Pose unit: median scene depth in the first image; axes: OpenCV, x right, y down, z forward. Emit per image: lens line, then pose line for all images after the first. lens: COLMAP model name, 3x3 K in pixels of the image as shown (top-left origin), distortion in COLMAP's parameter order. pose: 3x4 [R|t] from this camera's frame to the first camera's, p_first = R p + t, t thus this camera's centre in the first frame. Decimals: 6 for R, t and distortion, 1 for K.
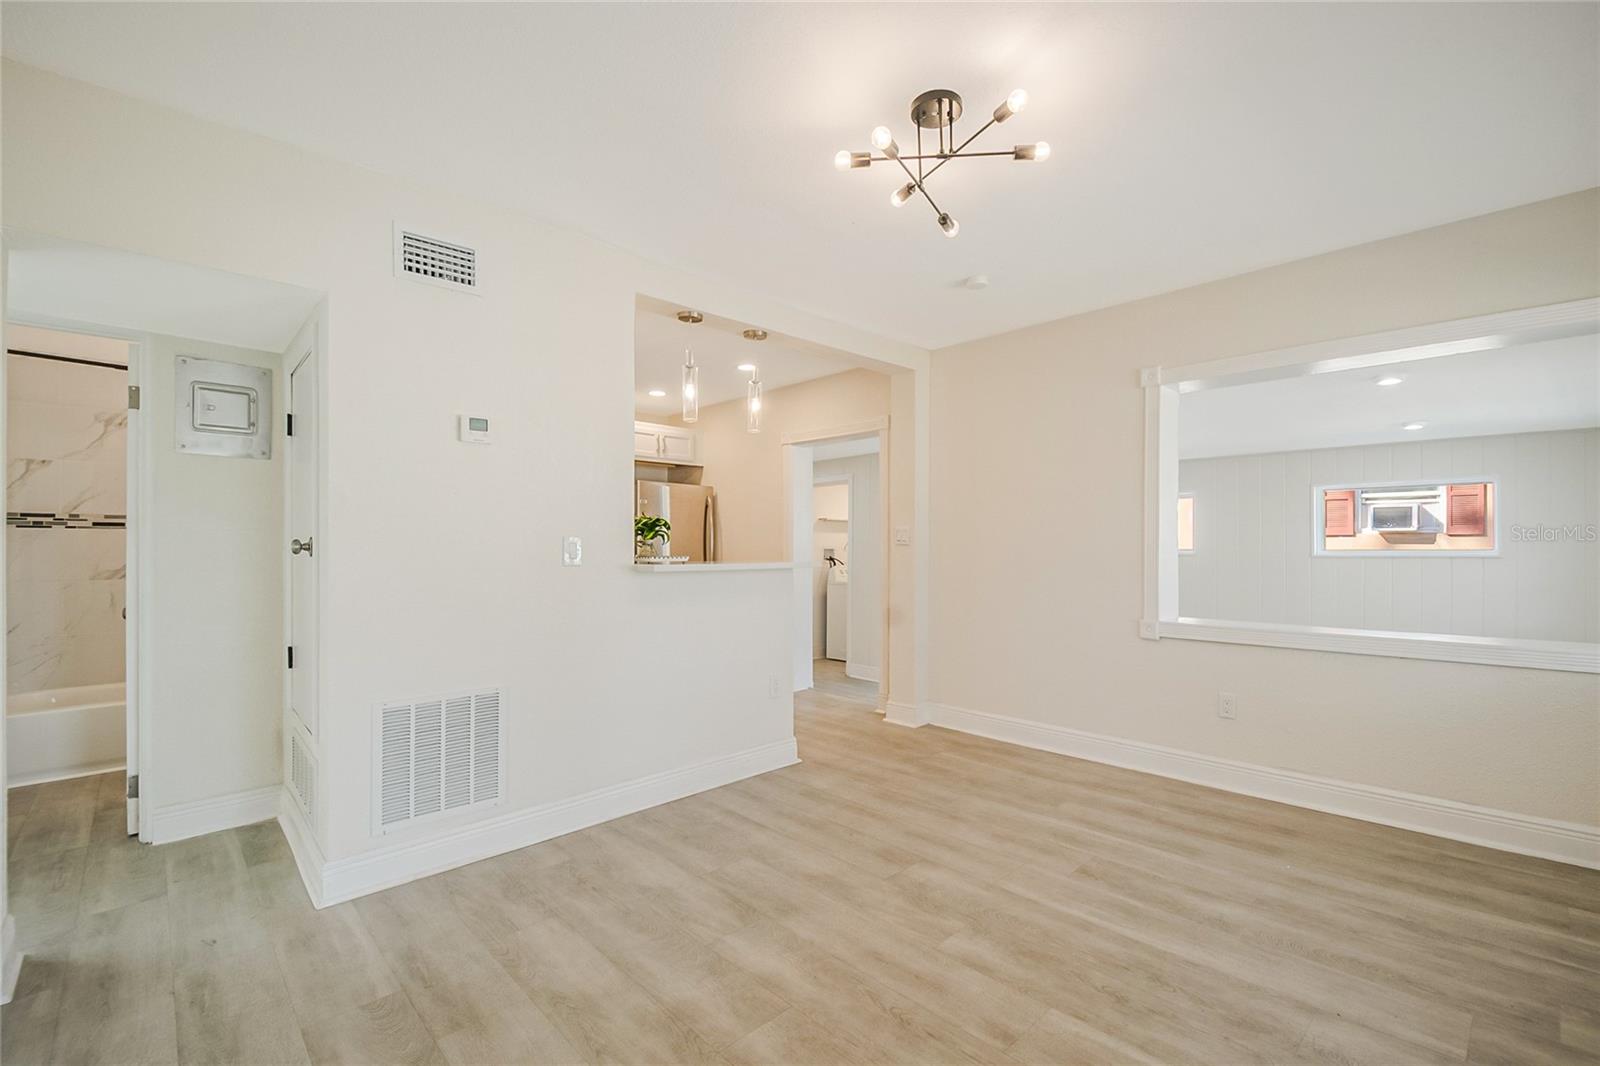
lens RADIAL K [[704.3, 0, 800.1], [0, 704.3, 542.5], [0, 0, 1]] dist [-0.001848, -0.000181]
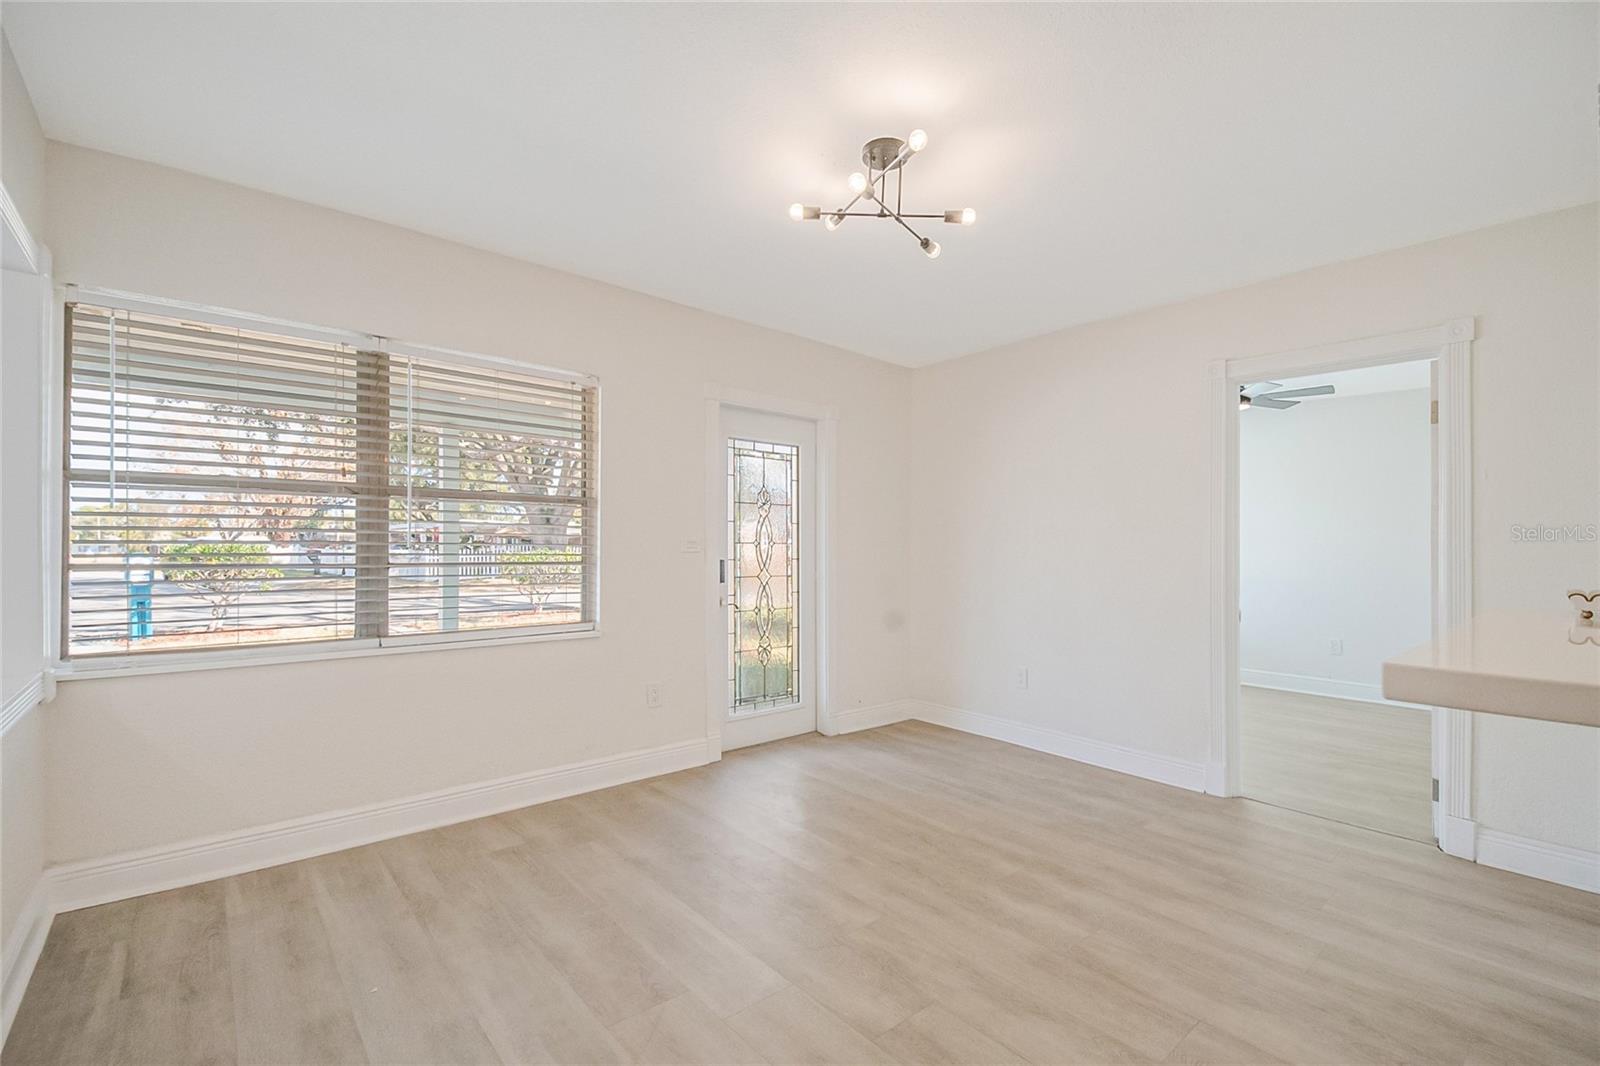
lens RADIAL K [[704.3, 0, 800.1], [0, 704.3, 542.5], [0, 0, 1]] dist [-0.001848, -0.000181]
pose [[-0.999040, -0.005190, 0.043493, 0.256090], [-0.005674, 0.999923, -0.011009, 0.004890], [-0.043433, -0.011245, -0.998993, 1.938502]]
